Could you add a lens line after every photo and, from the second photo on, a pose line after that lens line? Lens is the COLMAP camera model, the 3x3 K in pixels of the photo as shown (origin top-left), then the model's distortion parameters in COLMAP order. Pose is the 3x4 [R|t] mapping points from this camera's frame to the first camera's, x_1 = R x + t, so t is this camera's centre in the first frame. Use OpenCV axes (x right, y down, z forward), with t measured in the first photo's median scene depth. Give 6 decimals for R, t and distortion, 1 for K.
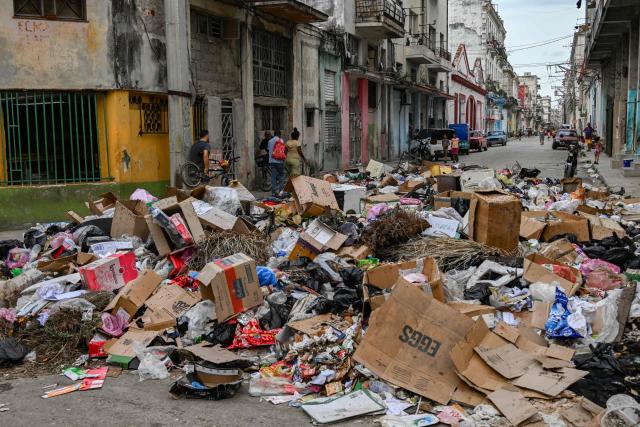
lens RADIAL K [[634.5, 0, 321.0], [0, 634.5, 213.1], [0, 0, 1]] dist [-0.249996, 0.000000]
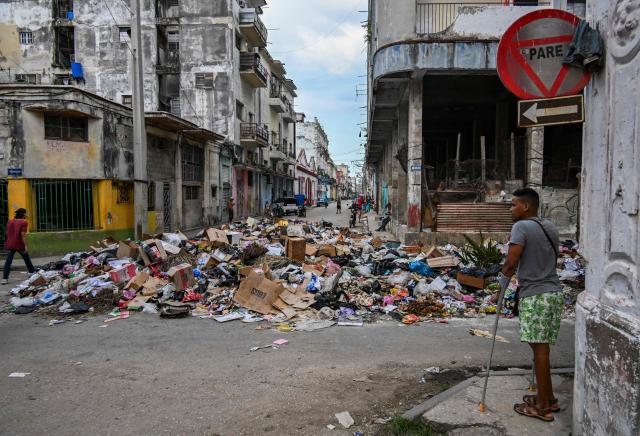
lens RADIAL K [[386.7, 0, 319.3], [0, 386.7, 223.8], [0, 0, 1]] dist [0.002921, 0.002177]
pose [[0.968655, 0.003389, 0.248387, -0.001262], [0.010094, 0.998544, -0.052989, -0.001088], [-0.248205, 0.053835, 0.967210, -0.340364]]
